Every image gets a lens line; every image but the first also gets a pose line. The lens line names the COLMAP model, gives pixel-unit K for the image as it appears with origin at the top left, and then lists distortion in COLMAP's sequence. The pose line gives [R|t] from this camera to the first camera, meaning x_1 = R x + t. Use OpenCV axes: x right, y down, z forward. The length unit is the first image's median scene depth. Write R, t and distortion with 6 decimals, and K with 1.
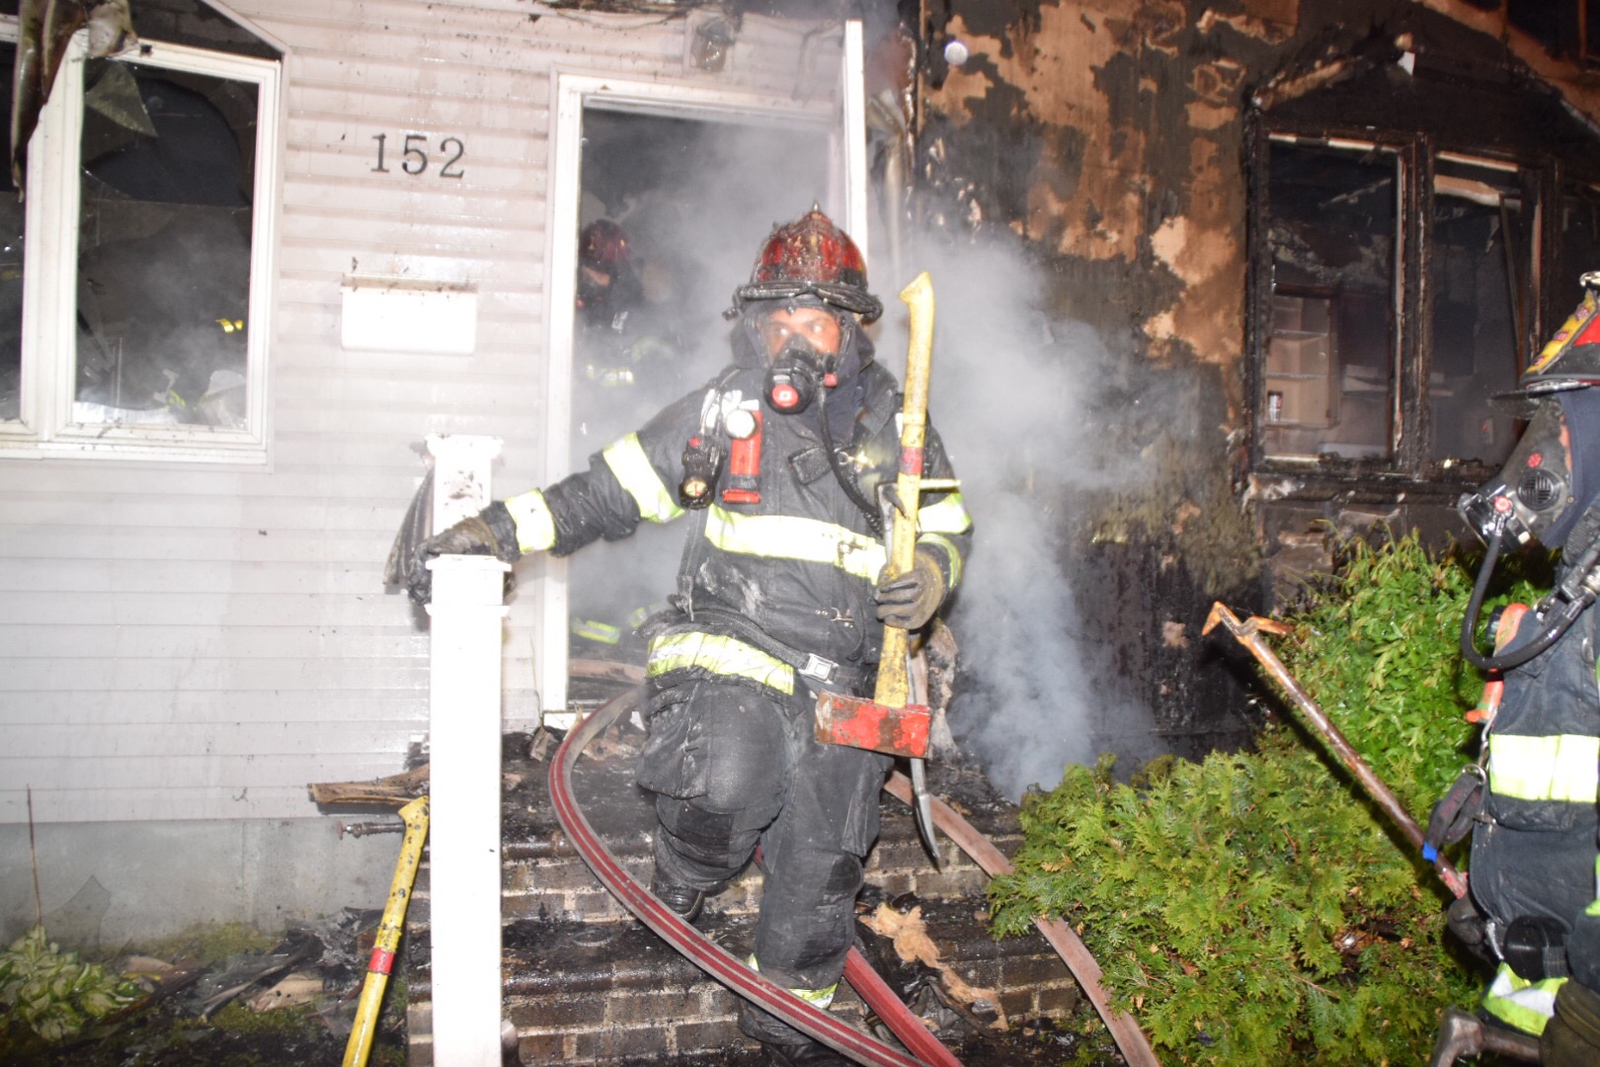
lens RADIAL K [[1324.6, 0, 800.0], [0, 1324.6, 533.5], [0, 0, 1]] dist [-0.143011, 0.004666]
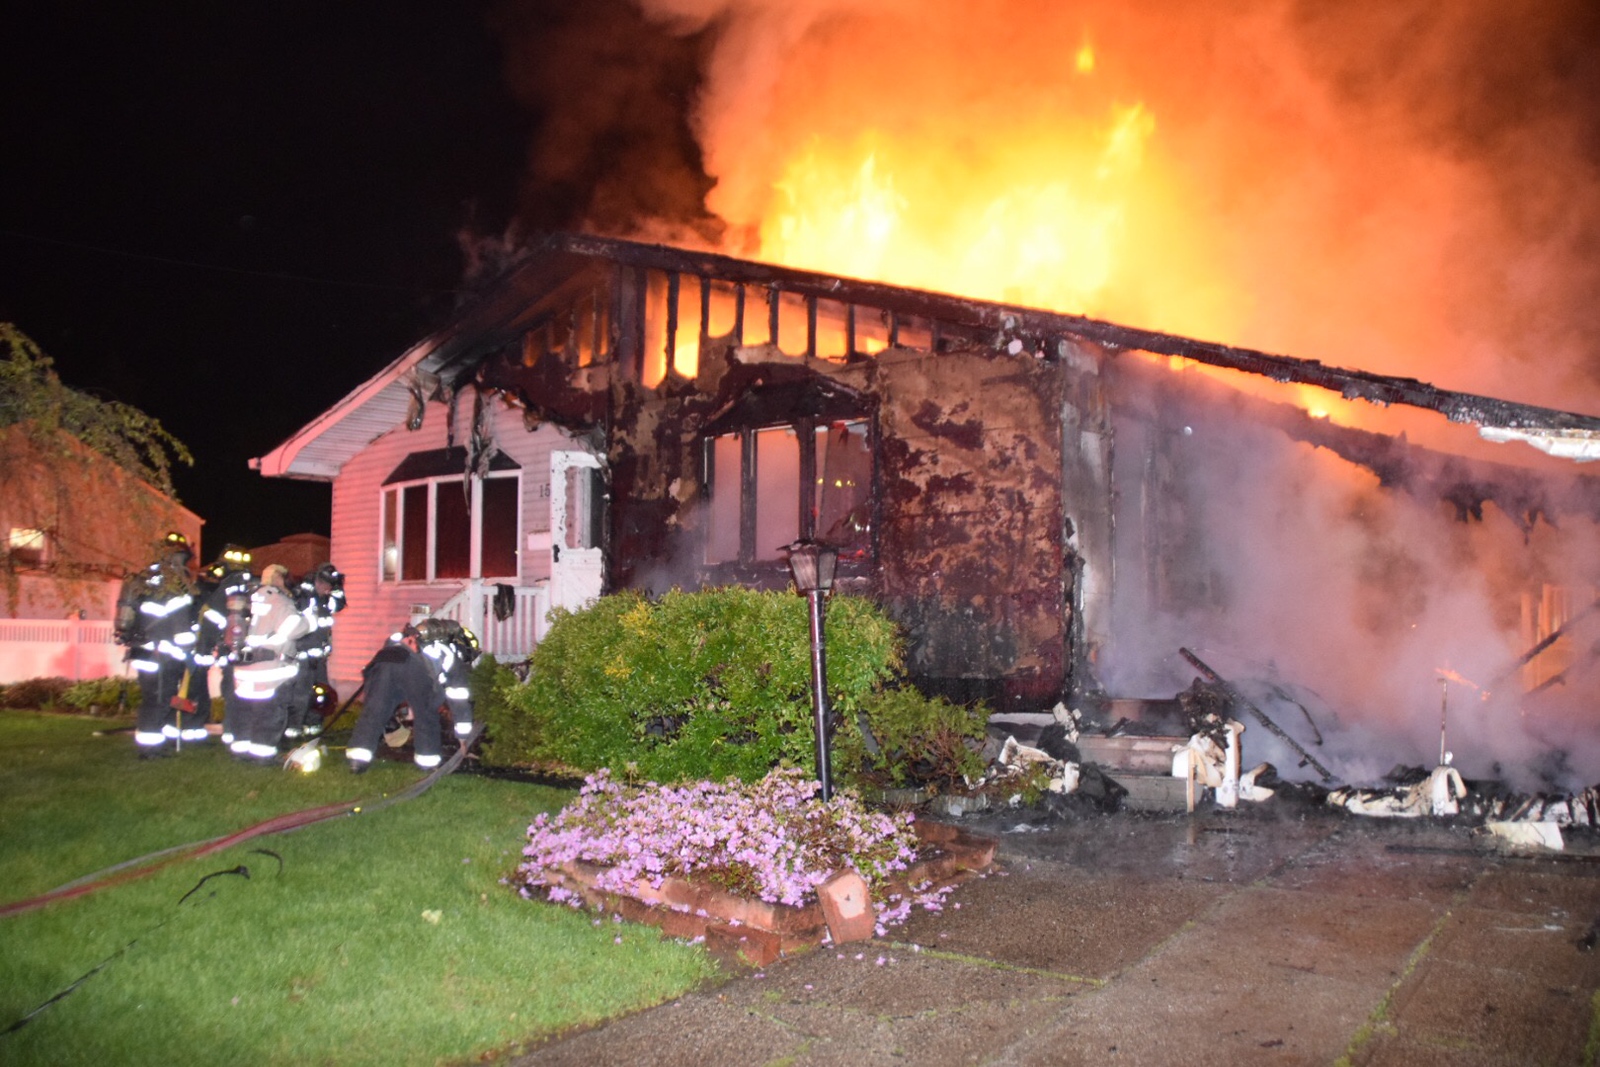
lens RADIAL K [[1324.6, 0, 800.0], [0, 1324.6, 533.5], [0, 0, 1]] dist [-0.143011, 0.004666]
pose [[0.556920, -0.085384, -0.826166, 2.738557], [0.019360, 0.995766, -0.089862, 0.126505], [0.830341, 0.034051, 0.556215, -0.326868]]
